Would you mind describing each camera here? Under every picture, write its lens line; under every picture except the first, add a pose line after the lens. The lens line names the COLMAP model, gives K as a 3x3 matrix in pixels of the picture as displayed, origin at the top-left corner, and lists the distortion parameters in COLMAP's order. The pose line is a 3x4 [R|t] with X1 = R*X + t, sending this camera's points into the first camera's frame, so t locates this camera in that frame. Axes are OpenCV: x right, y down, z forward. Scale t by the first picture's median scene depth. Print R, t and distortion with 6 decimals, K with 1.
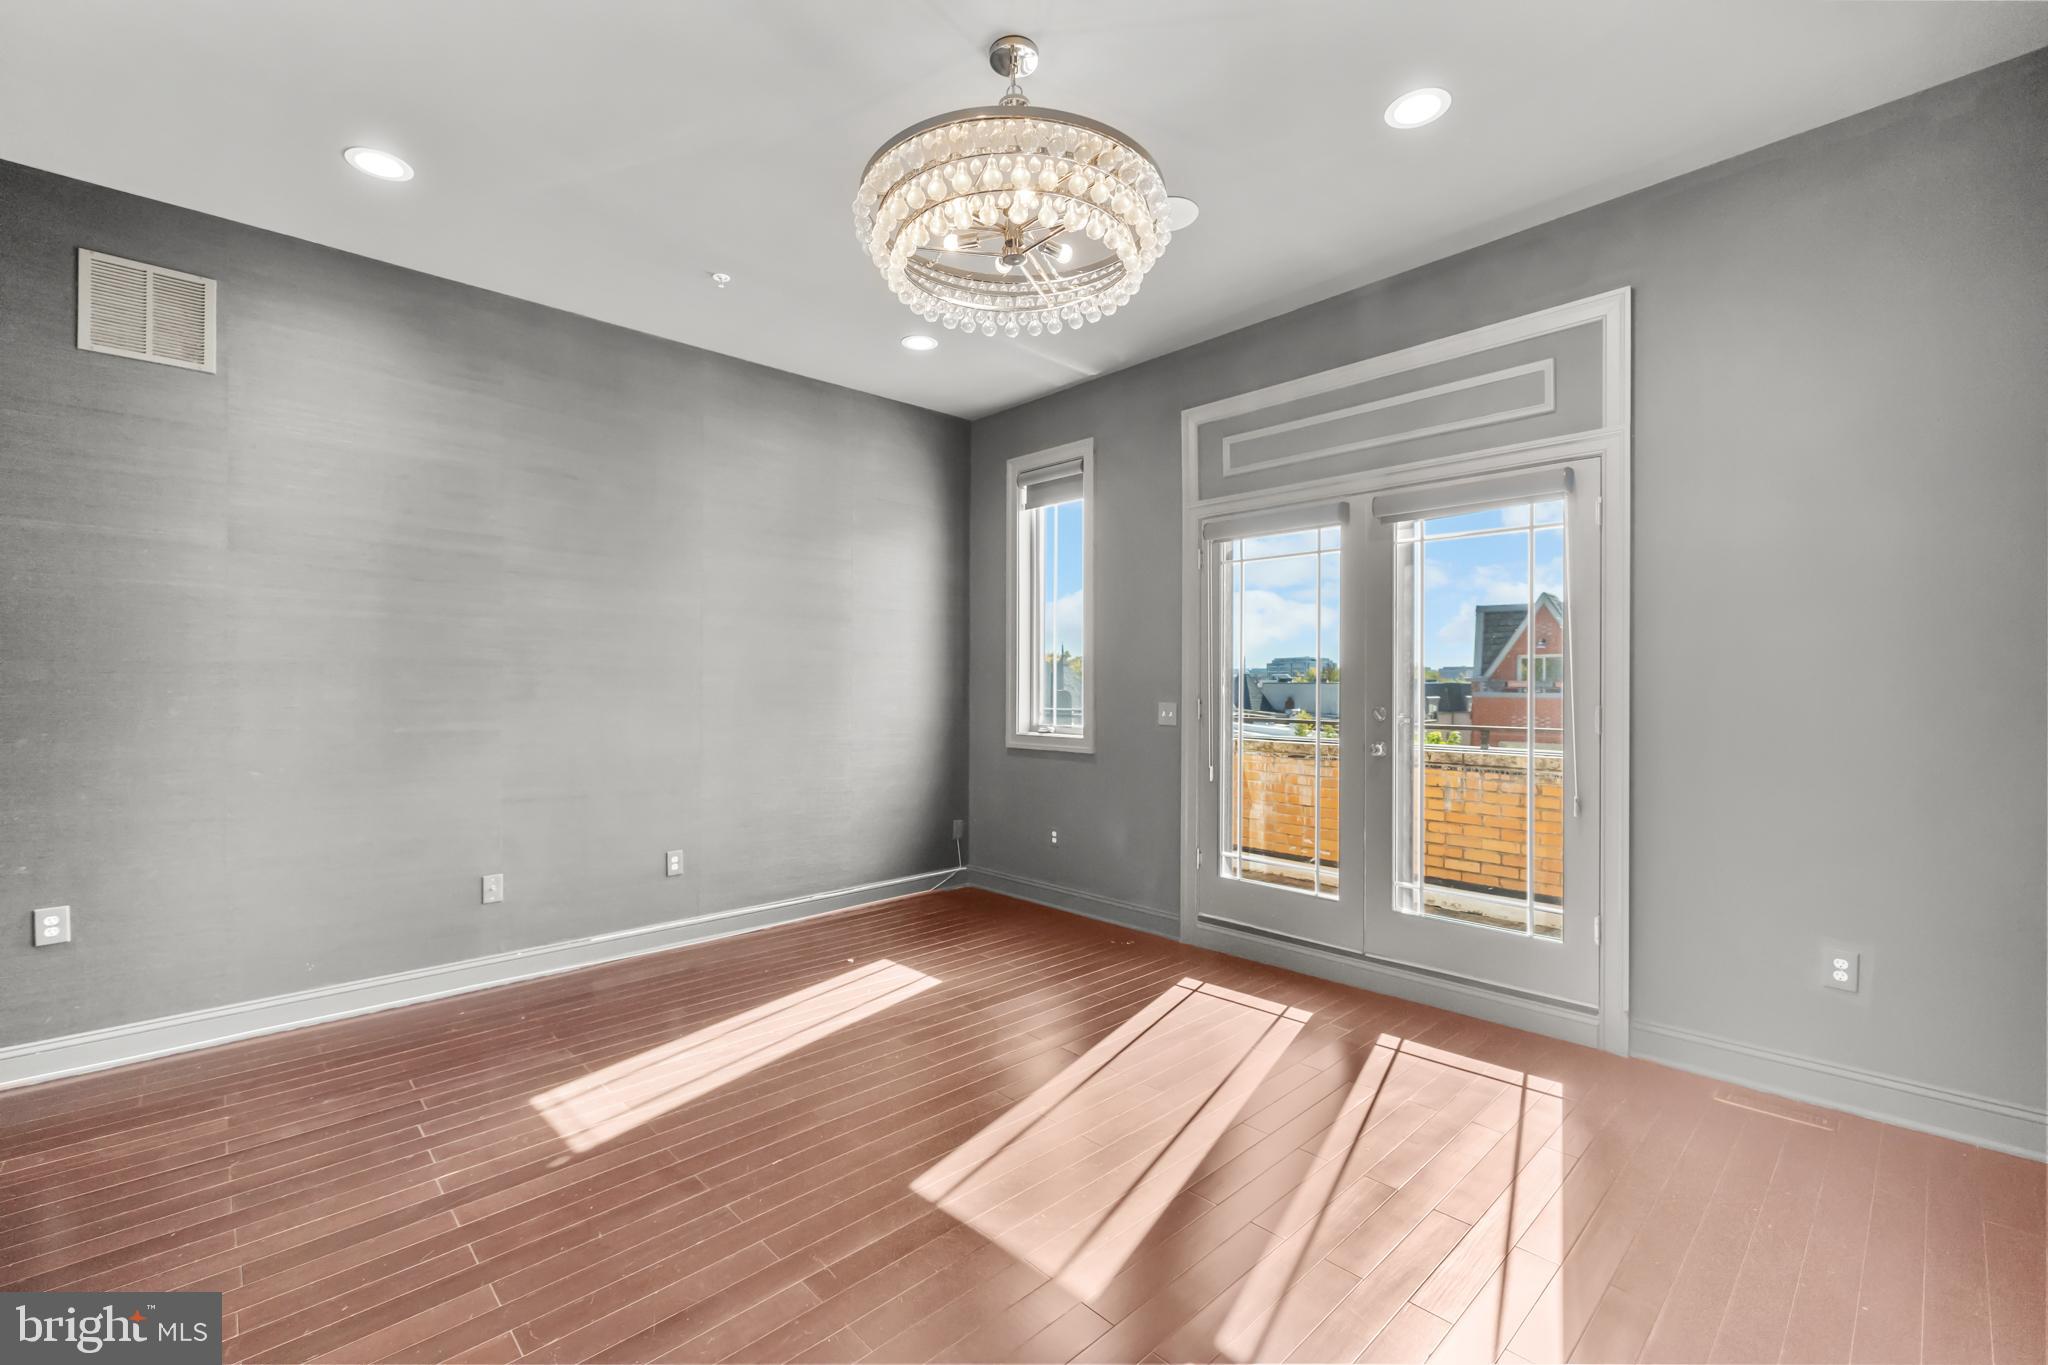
lens RADIAL K [[866.7, 0, 1024.0], [0, 866.7, 682.5], [0, 0, 1]] dist [0.000382, 0.000083]
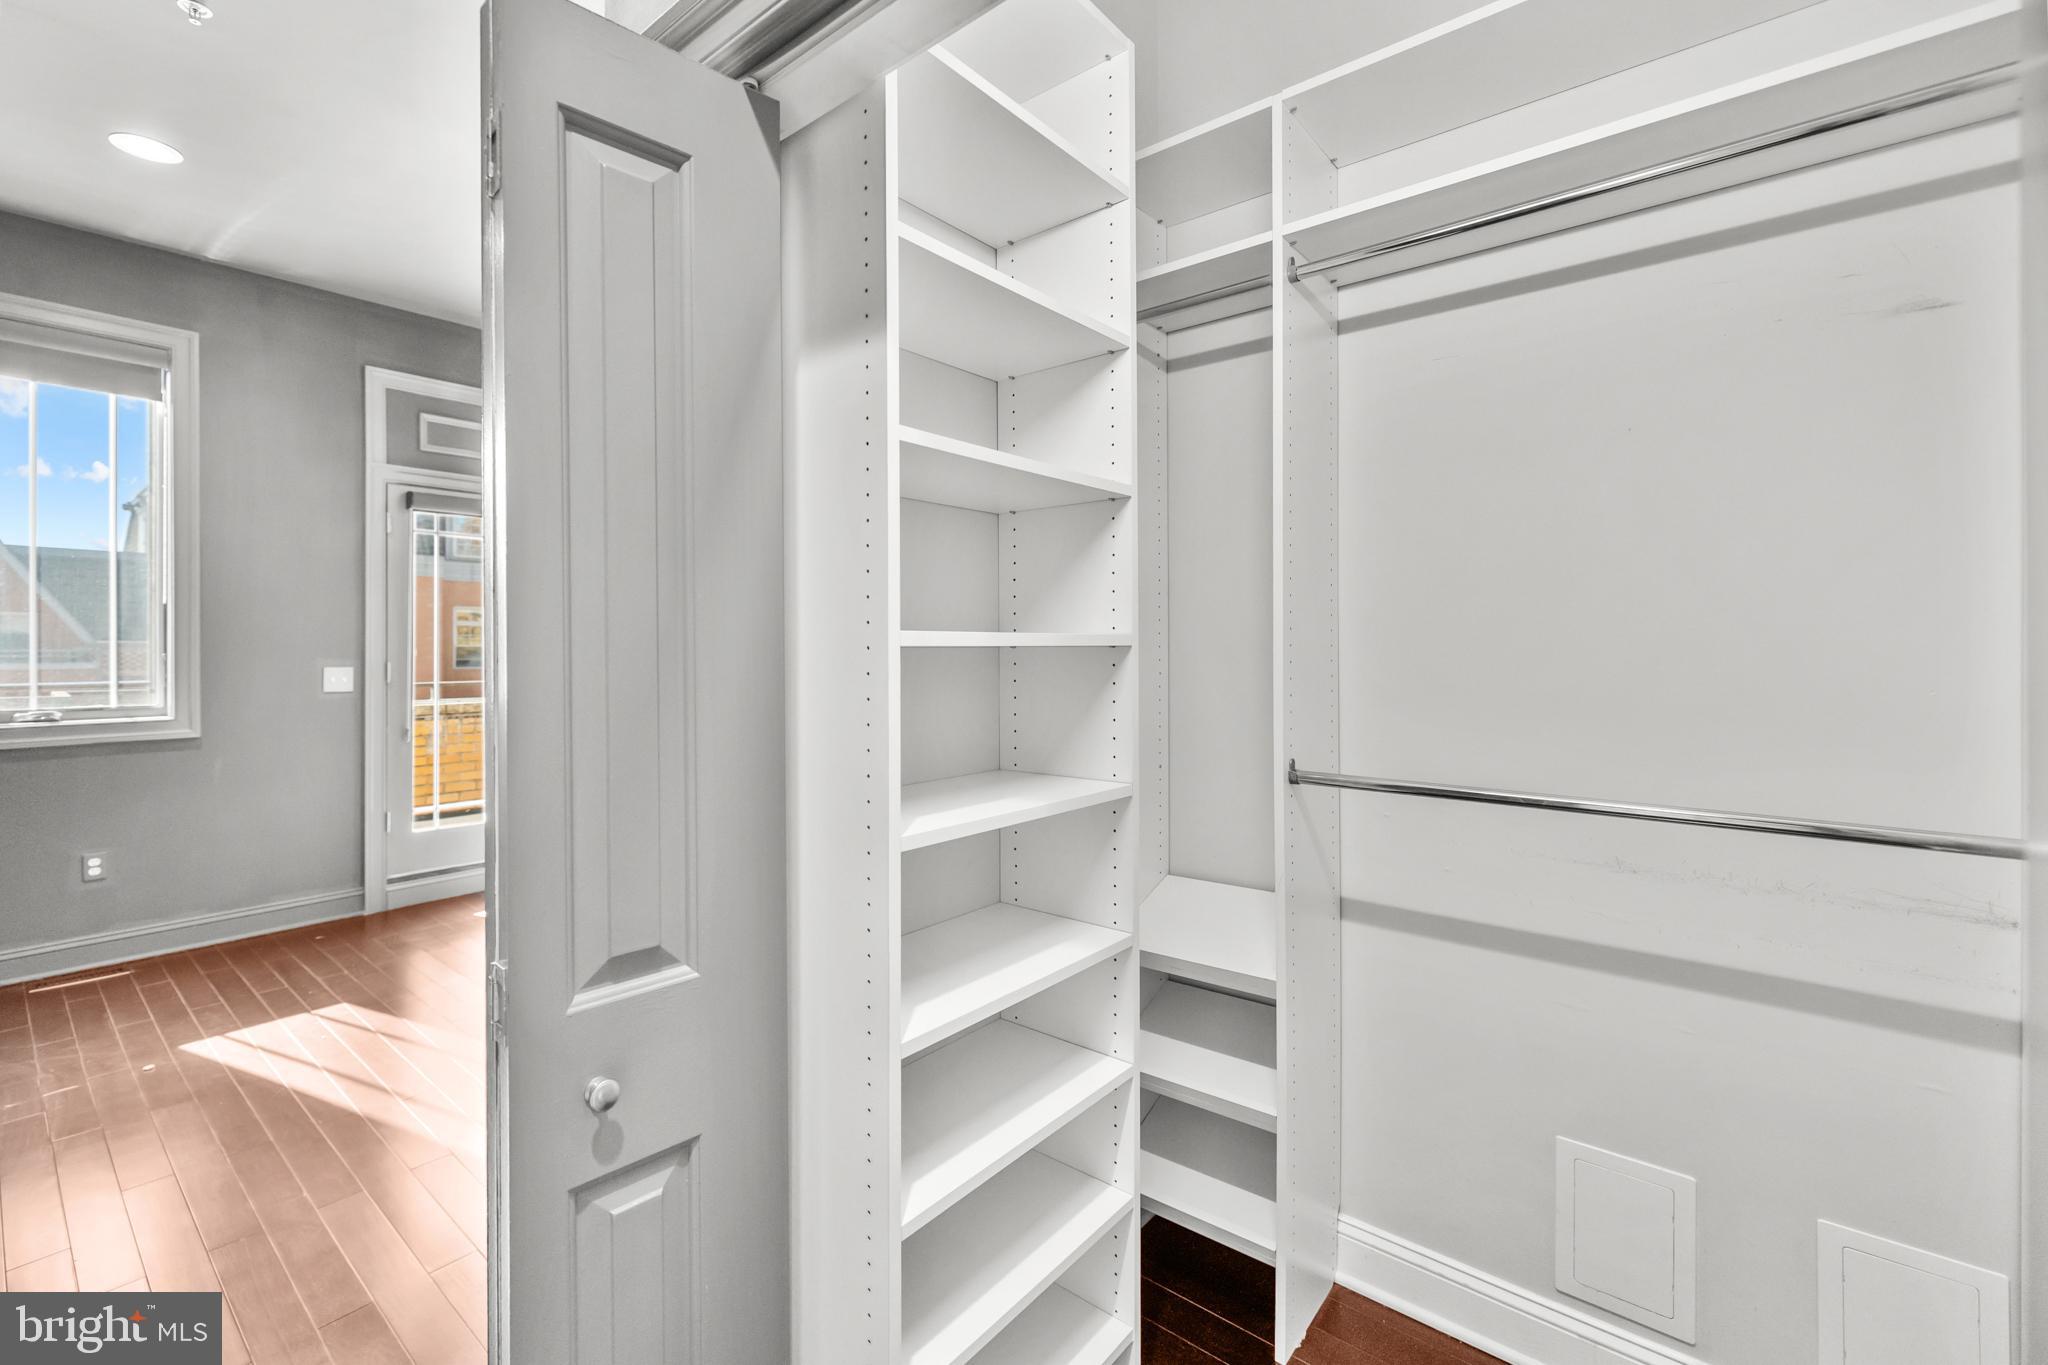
lens RADIAL K [[866.7, 0, 1024.0], [0, 866.7, 682.5], [0, 0, 1]] dist [0.000382, 0.000083]
pose [[-0.122473, -0.043981, 0.991497, -0.867600], [0.001396, 0.999009, 0.044487, -0.001602], [-0.992471, 0.006832, -0.122290, 0.389154]]
